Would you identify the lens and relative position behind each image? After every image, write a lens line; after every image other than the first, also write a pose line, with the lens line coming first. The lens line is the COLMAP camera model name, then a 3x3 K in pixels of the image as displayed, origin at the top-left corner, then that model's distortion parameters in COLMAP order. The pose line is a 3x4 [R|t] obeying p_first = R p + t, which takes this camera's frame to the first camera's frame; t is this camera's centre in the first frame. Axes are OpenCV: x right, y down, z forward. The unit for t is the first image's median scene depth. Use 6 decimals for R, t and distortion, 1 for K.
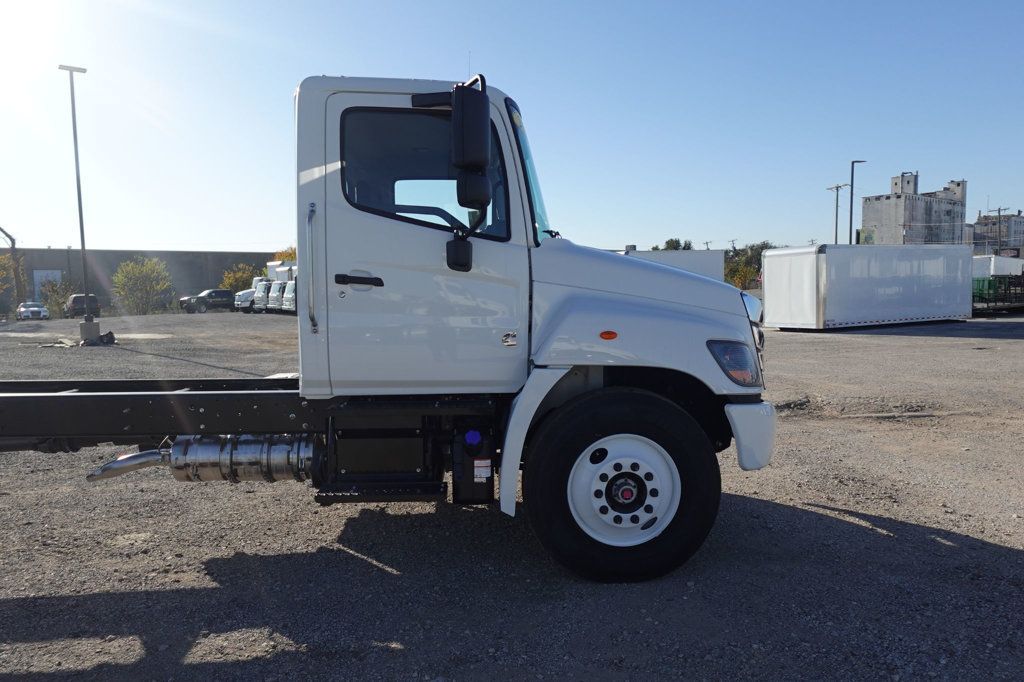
lens RADIAL K [[675.4, 0, 514.6], [0, 675.4, 341.9], [0, 0, 1]] dist [-0.001566, 0.002691]
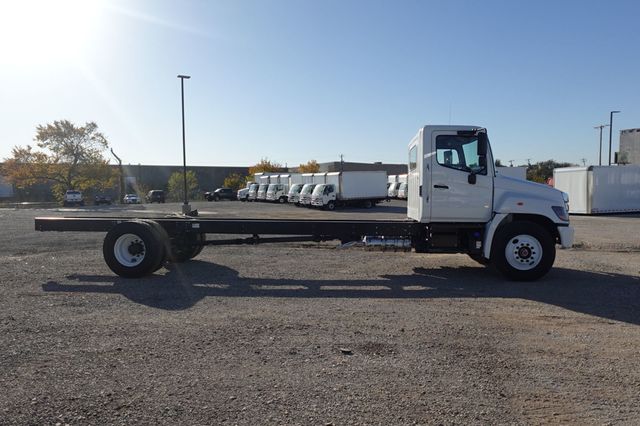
lens RADIAL K [[422.1, 0, 321.6], [0, 422.1, 213.6], [0, 0, 1]] dist [-0.001566, 0.002691]
pose [[0.990151, 0.016644, -0.139014, -0.070096], [-0.019470, 0.999630, -0.018998, 0.012393], [0.138646, 0.021518, 0.990108, -0.153887]]
